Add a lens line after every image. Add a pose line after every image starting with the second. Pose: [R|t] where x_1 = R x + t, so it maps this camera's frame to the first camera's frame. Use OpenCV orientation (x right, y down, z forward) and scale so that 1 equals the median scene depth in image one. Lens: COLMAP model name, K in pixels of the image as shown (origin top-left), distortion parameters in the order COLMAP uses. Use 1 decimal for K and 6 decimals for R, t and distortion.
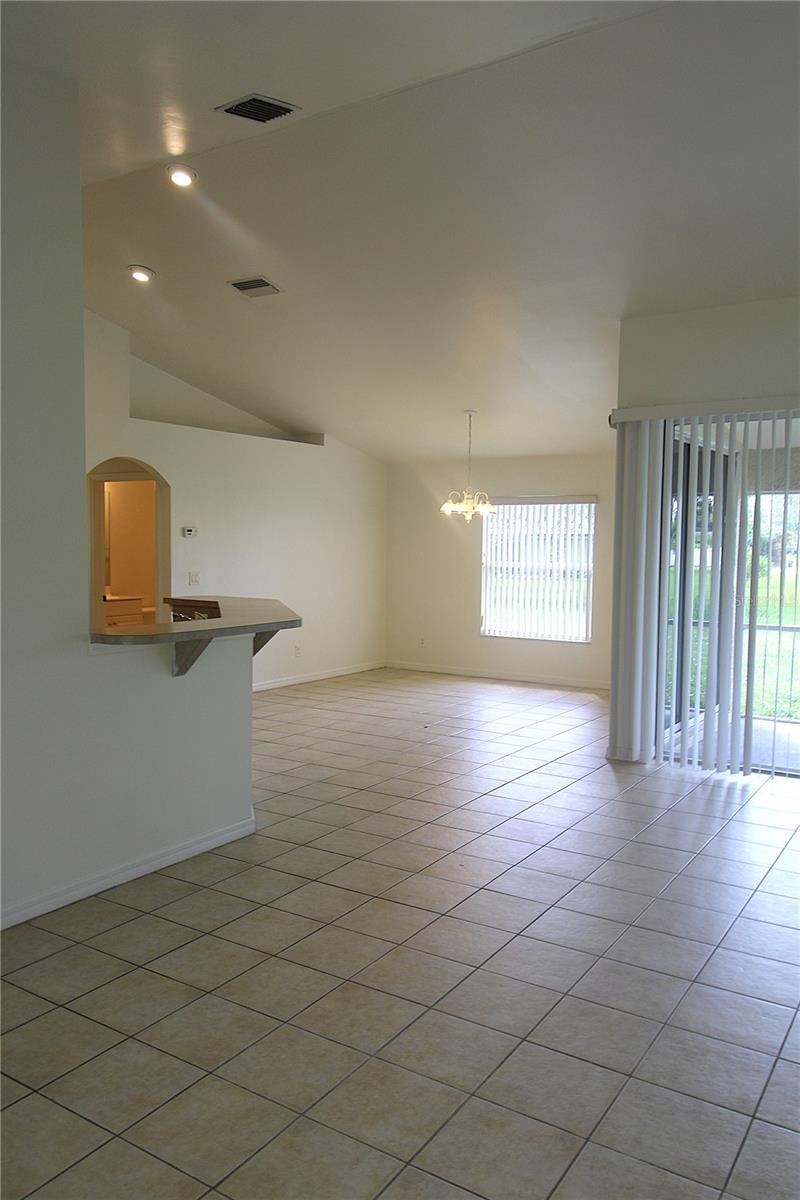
lens RADIAL K [[903.0, 0, 400.0], [0, 903.0, 600.0], [0, 0, 1]] dist [0.004269, -0.007600]
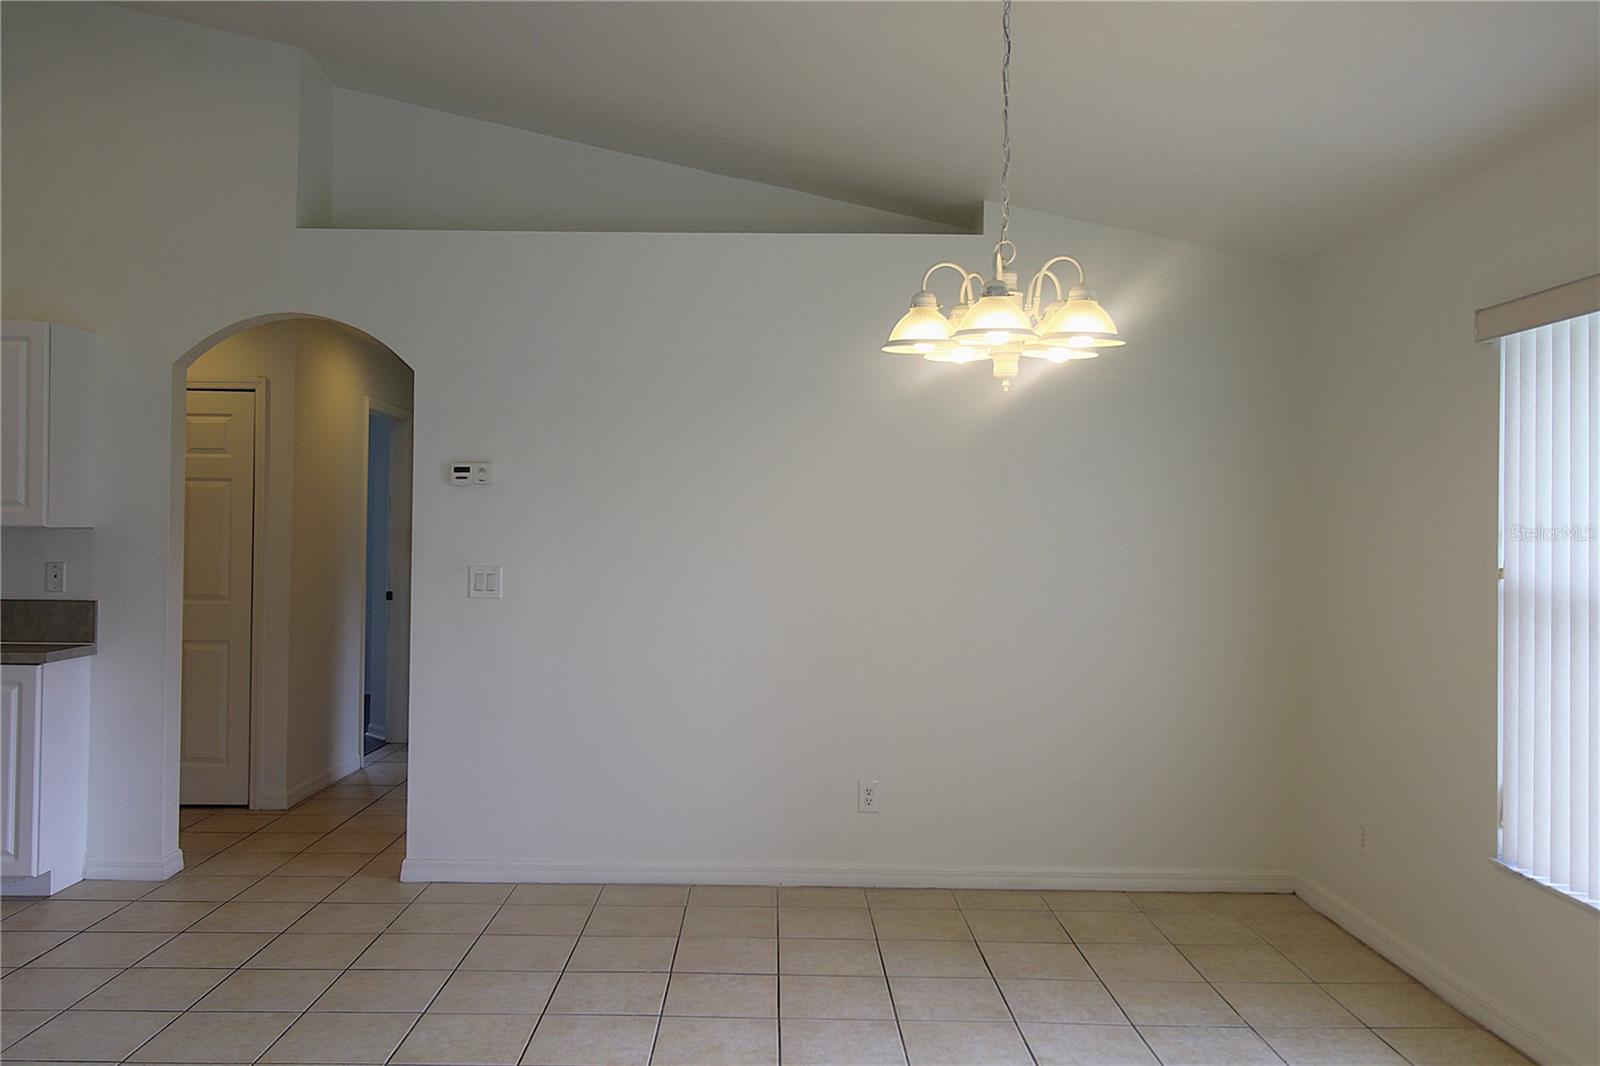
lens RADIAL K [[1204.0, 0, 791.3], [0, 1204.0, 504.7], [0, 0, 1]] dist [0.004269, -0.007600]
pose [[0.550038, -0.023029, -0.834822, 0.310938], [-0.061032, 0.995838, -0.067682, -0.029213], [0.832907, 0.088178, 0.546343, 0.775451]]
